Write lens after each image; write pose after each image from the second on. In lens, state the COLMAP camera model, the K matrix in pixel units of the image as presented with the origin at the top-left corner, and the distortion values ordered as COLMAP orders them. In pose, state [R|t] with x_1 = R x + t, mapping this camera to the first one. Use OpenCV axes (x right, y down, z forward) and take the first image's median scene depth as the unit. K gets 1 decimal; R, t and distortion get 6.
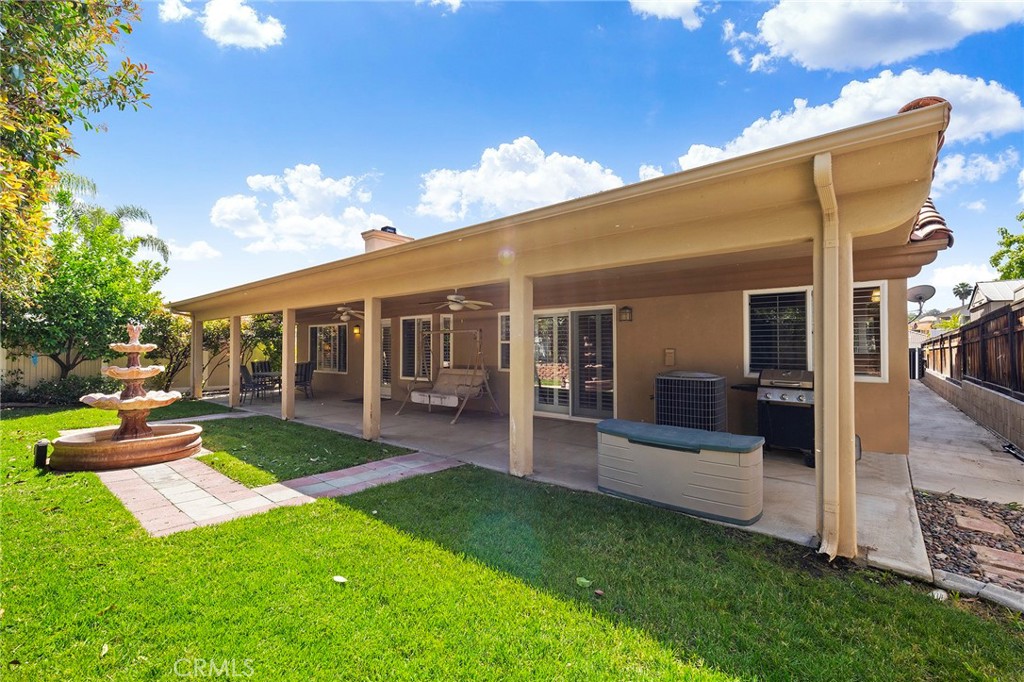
lens RADIAL K [[435.6, 0, 510.2], [0, 435.6, 344.8], [0, 0, 1]] dist [0.000327, 0.000397]
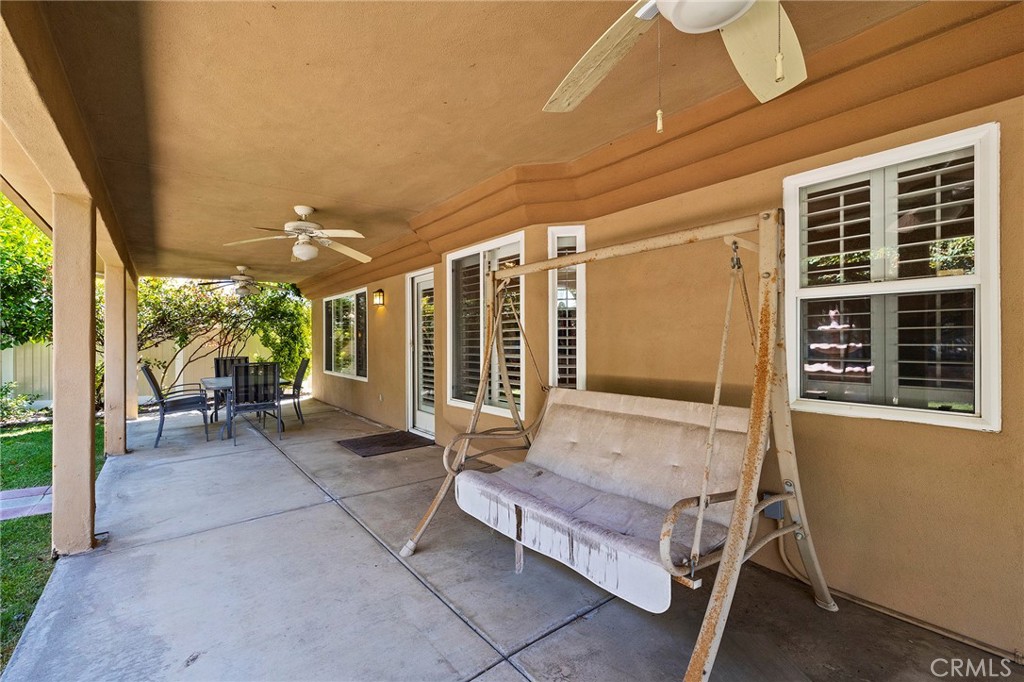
lens RADIAL K [[435.6, 0, 512.6], [0, 435.6, 342.0], [0, 0, 1]] dist [0.000327, 0.000397]
pose [[0.983090, 0.001702, -0.183114, -0.122660], [-0.000167, 0.999965, 0.008398, 0.017400], [0.183122, -0.008226, 0.983056, 0.645968]]
